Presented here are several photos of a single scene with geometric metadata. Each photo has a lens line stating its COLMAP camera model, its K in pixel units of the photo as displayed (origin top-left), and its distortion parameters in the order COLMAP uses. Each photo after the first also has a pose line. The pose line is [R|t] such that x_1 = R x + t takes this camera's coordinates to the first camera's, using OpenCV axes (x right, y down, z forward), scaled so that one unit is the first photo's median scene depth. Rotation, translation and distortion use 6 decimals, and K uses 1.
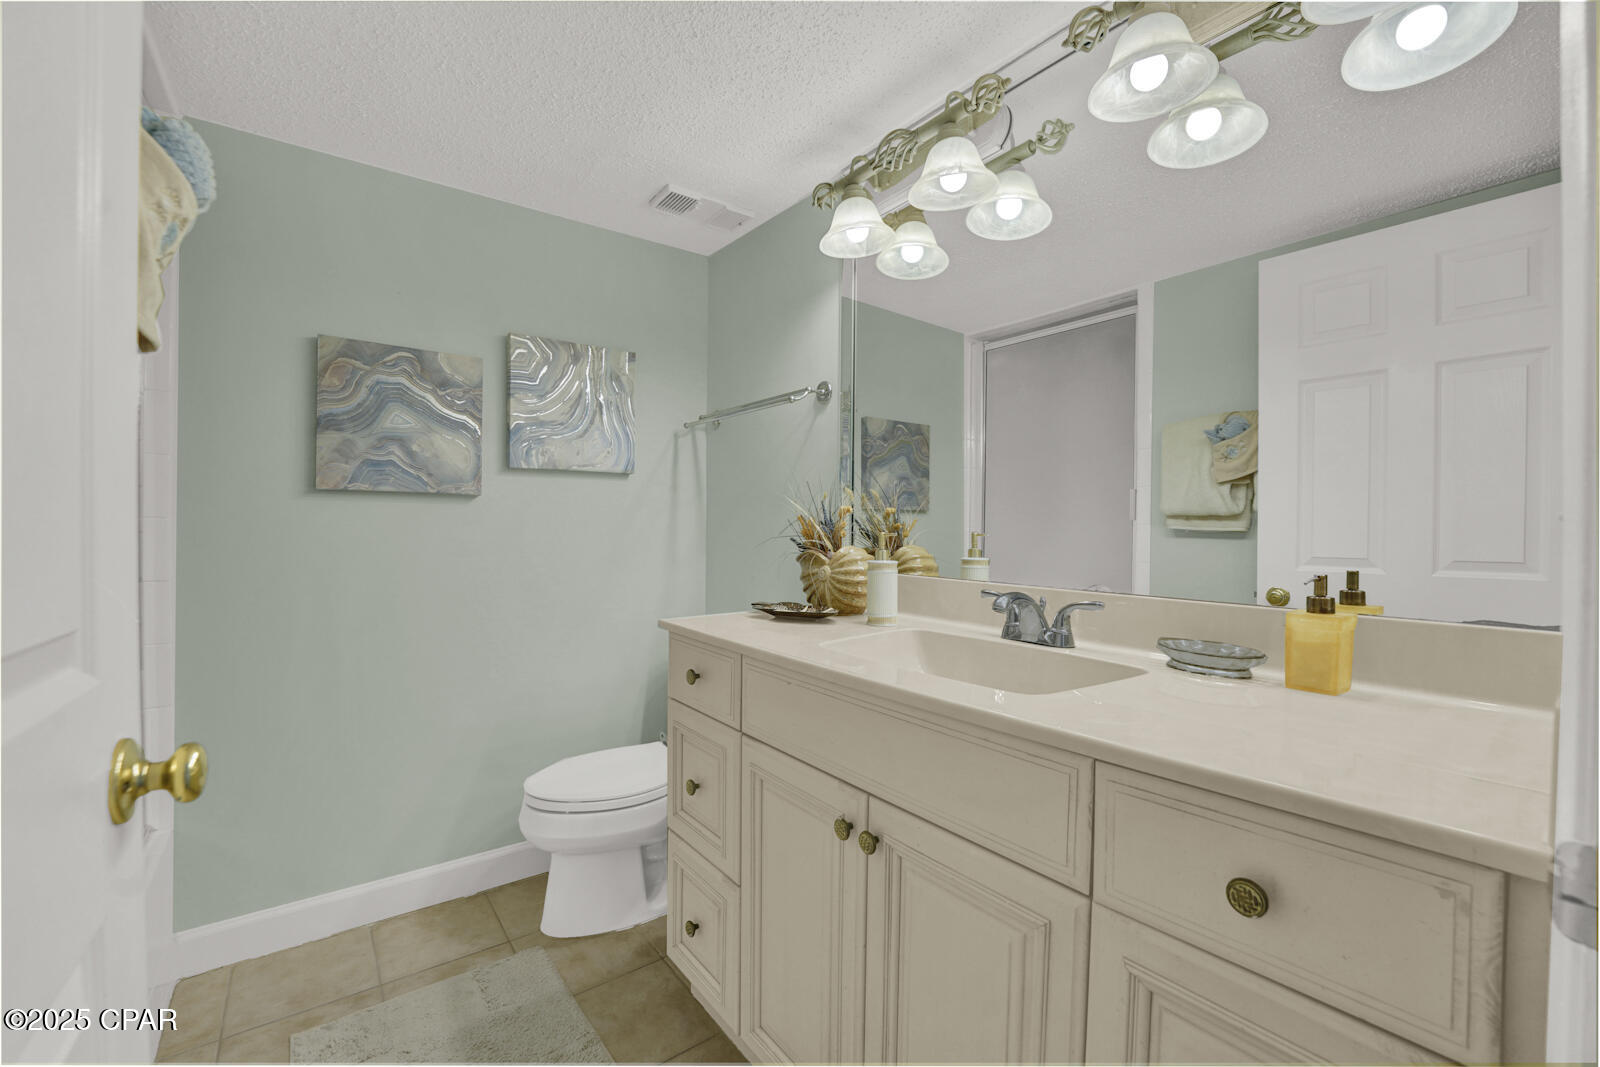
lens RADIAL K [[655.9, 0, 784.0], [0, 655.9, 534.9], [0, 0, 1]] dist [-0.025412, 0.000825]
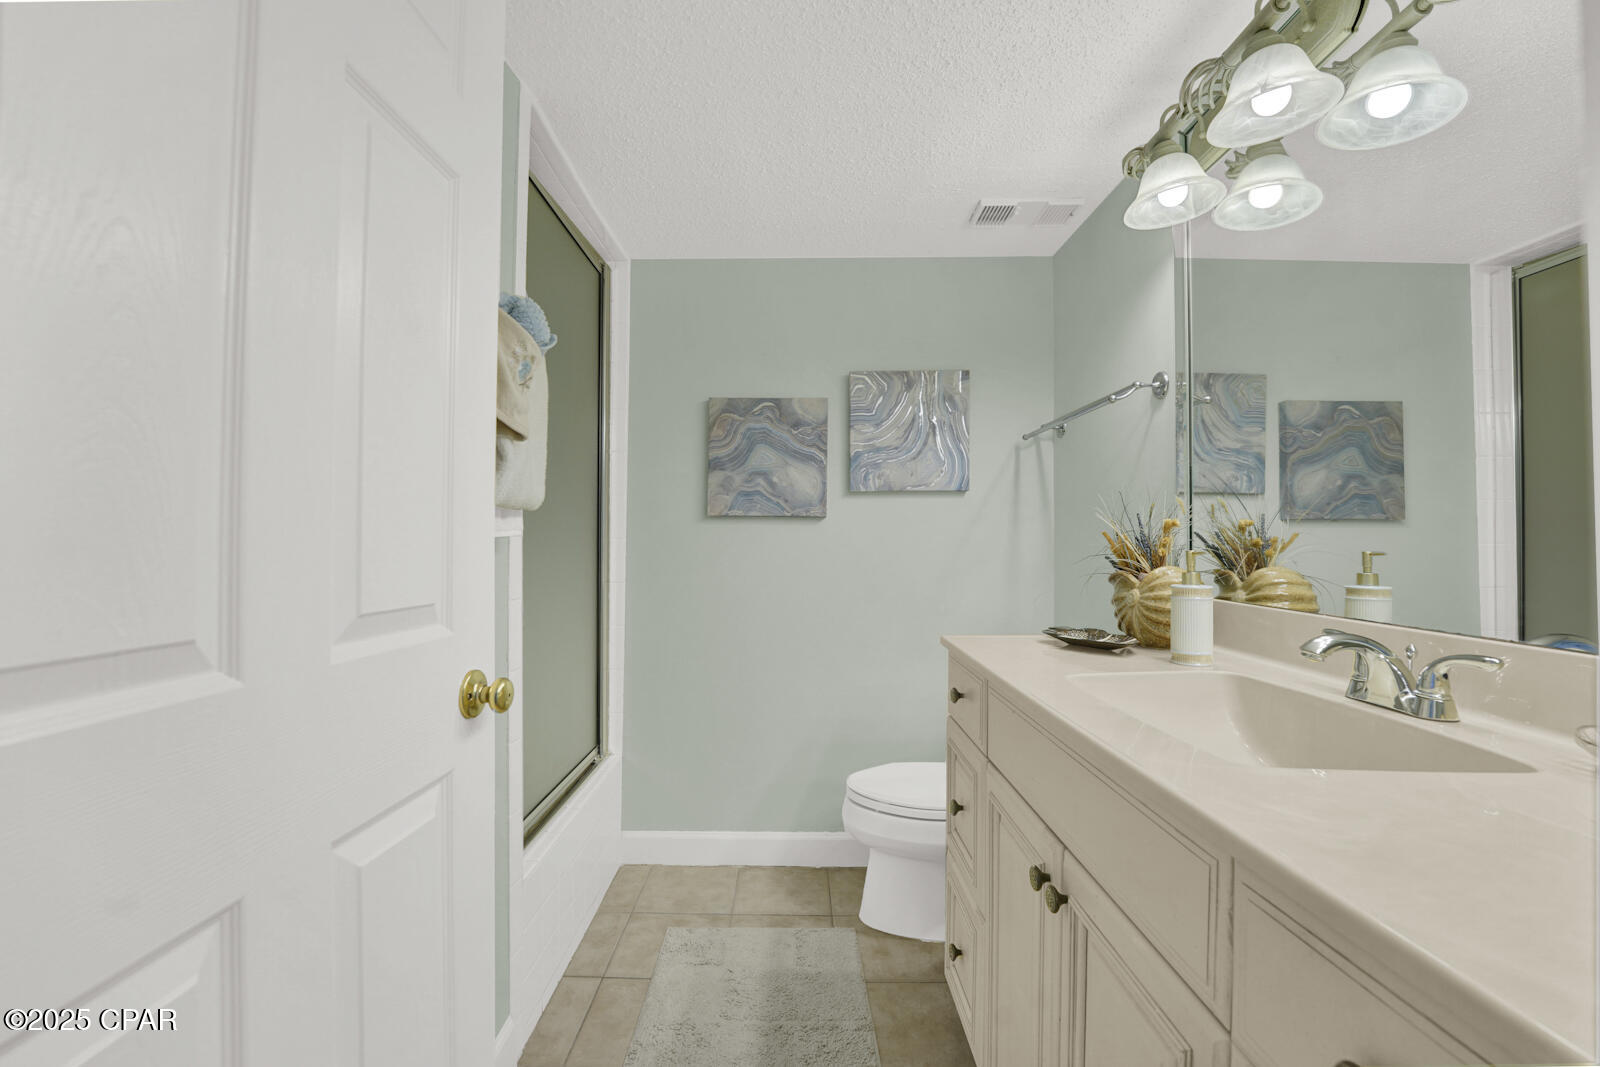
lens RADIAL K [[675.8, 0, 788.2], [0, 675.8, 530.1], [0, 0, 1]] dist [-0.024338, 0.000261]
pose [[0.788244, -0.014672, -0.615188, 0.231579], [-0.004165, 0.999566, -0.029176, -0.002589], [0.615349, 0.025560, 0.787840, 0.024384]]
